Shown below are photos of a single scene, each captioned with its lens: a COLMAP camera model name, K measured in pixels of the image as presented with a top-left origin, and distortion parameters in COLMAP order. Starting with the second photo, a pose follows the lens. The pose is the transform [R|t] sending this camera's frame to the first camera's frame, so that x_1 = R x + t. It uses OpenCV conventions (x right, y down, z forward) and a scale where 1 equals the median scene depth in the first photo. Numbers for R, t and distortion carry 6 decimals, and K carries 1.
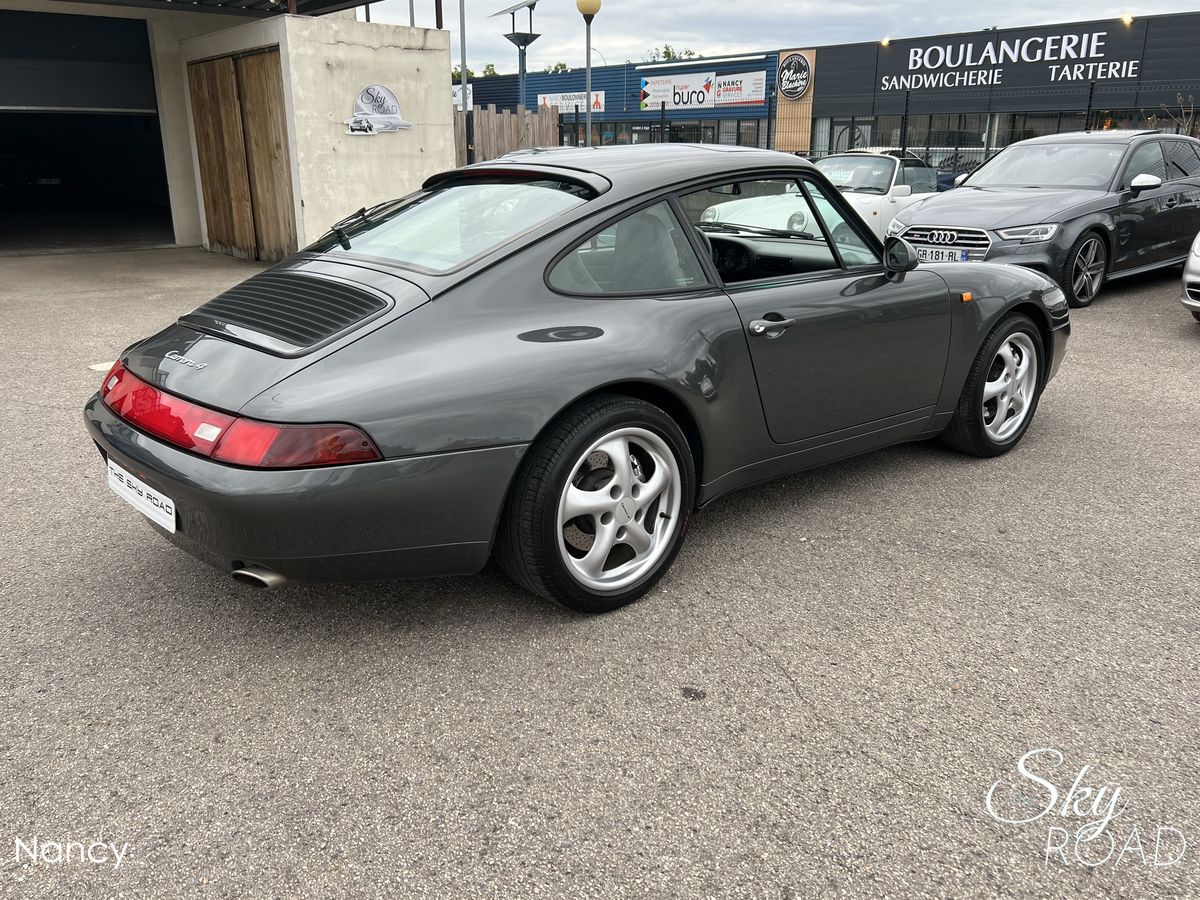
lens RADIAL K [[990.1, 0, 600.0], [0, 990.1, 450.0], [0, 0, 1]] dist [0.032199, 0.001144]
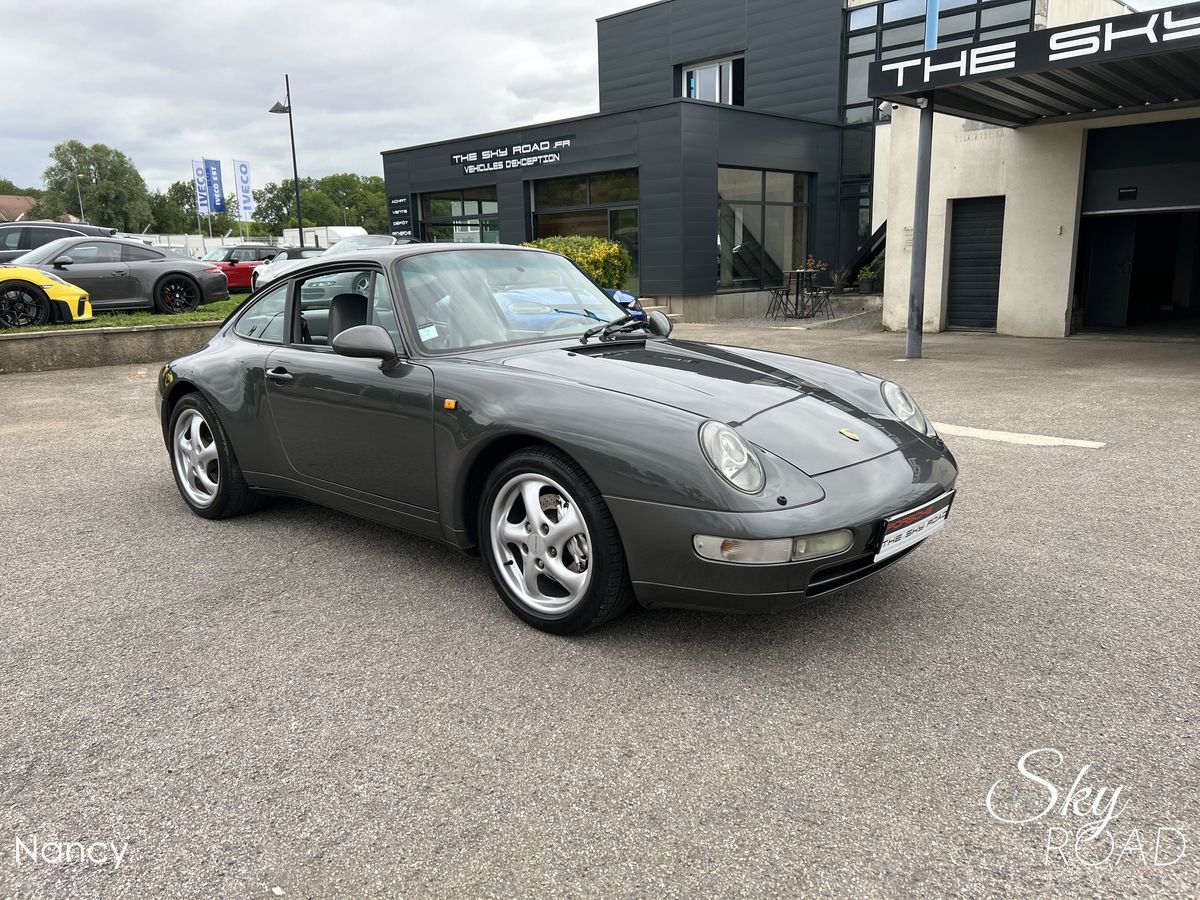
lens RADIAL K [[898.6, 0, 596.5], [0, 898.6, 454.1], [0, 0, 1]] dist [0.049796, -0.055796]
pose [[0.133160, 0.200166, -0.970671, 0.398856], [-0.264174, 0.951128, 0.159896, -0.092952], [0.955238, 0.235135, 0.179531, 0.334606]]
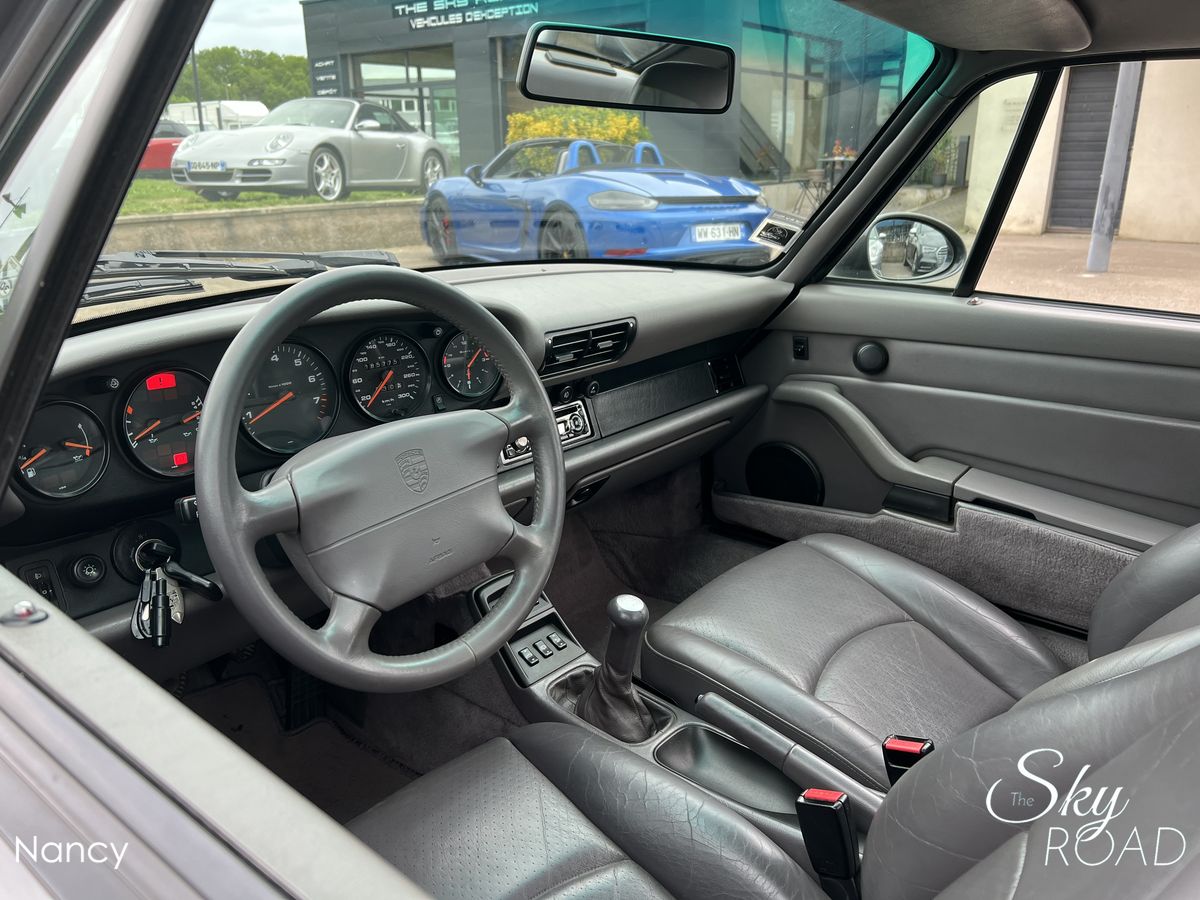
lens RADIAL K [[907.6, 0, 595.9], [0, 907.6, 466.4], [0, 0, 1]] dist [-0.001724, -0.058391]
pose [[0.235184, 0.317010, -0.918800, 0.096036], [-0.277550, 0.927858, 0.249091, -0.052748], [0.931480, 0.196430, 0.306203, 0.232717]]
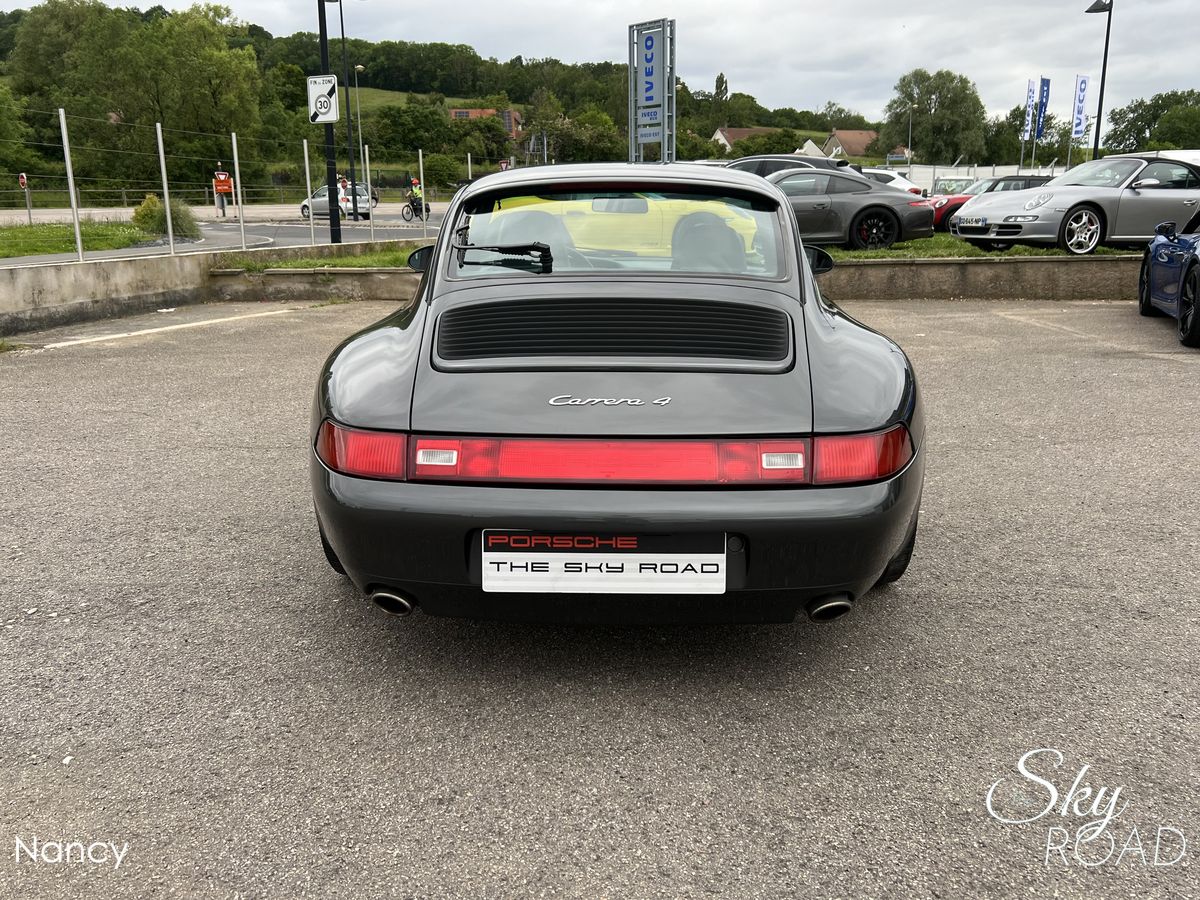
lens RADIAL K [[1016.9, 0, 598.1], [0, 1016.9, 443.3], [0, 0, 1]] dist [0.047344, -0.048812]
pose [[-0.617260, 0.177523, -0.766470, 0.329596], [-0.216940, 0.898040, 0.382704, -0.129282], [0.756259, 0.402505, -0.515812, 0.477689]]
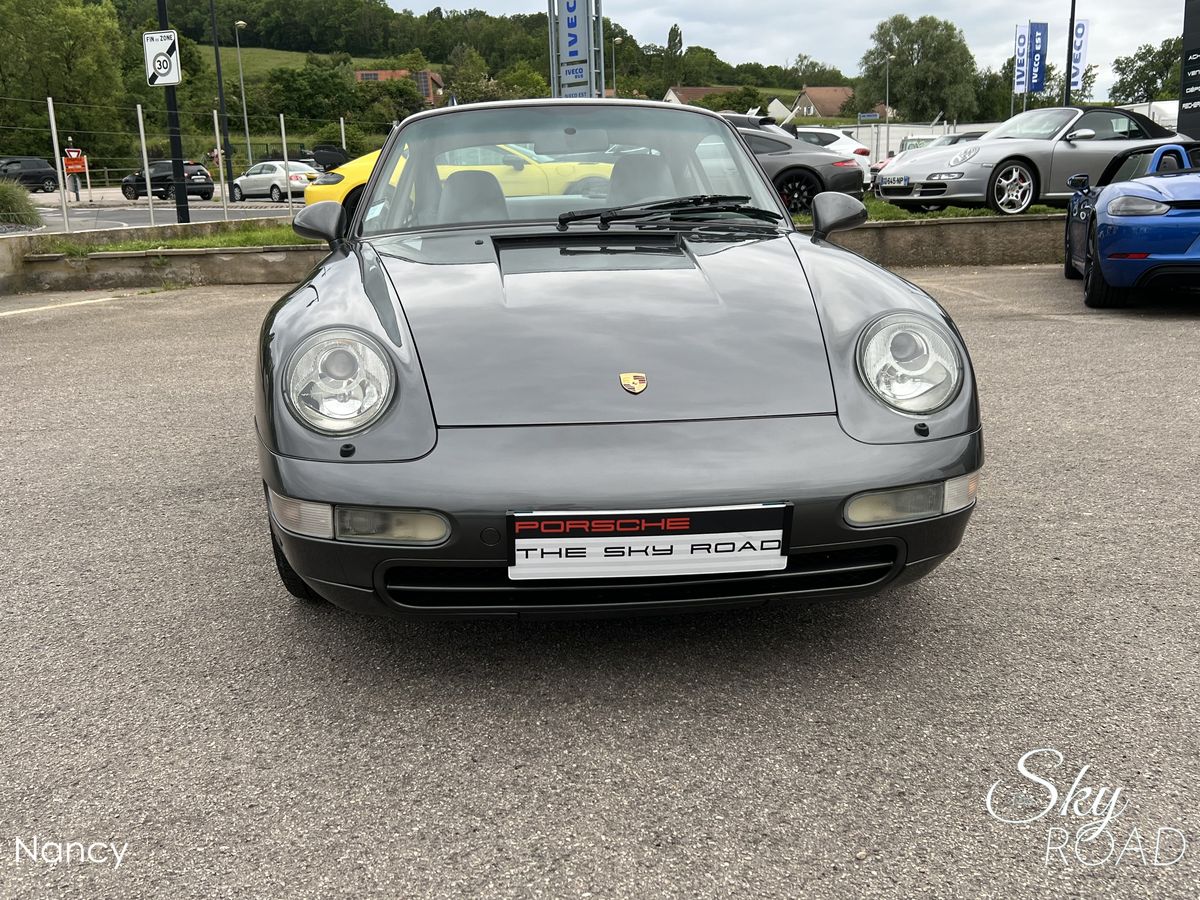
lens RADIAL K [[1185.6, 0, 600.0], [0, 1185.6, 450.0], [0, 0, 1]] dist [0.078783, -0.132187]
pose [[-0.577211, 0.192718, -0.793528, 0.324322], [-0.202965, 0.907400, 0.368009, -0.141157], [0.790969, 0.373478, -0.484646, 0.553738]]
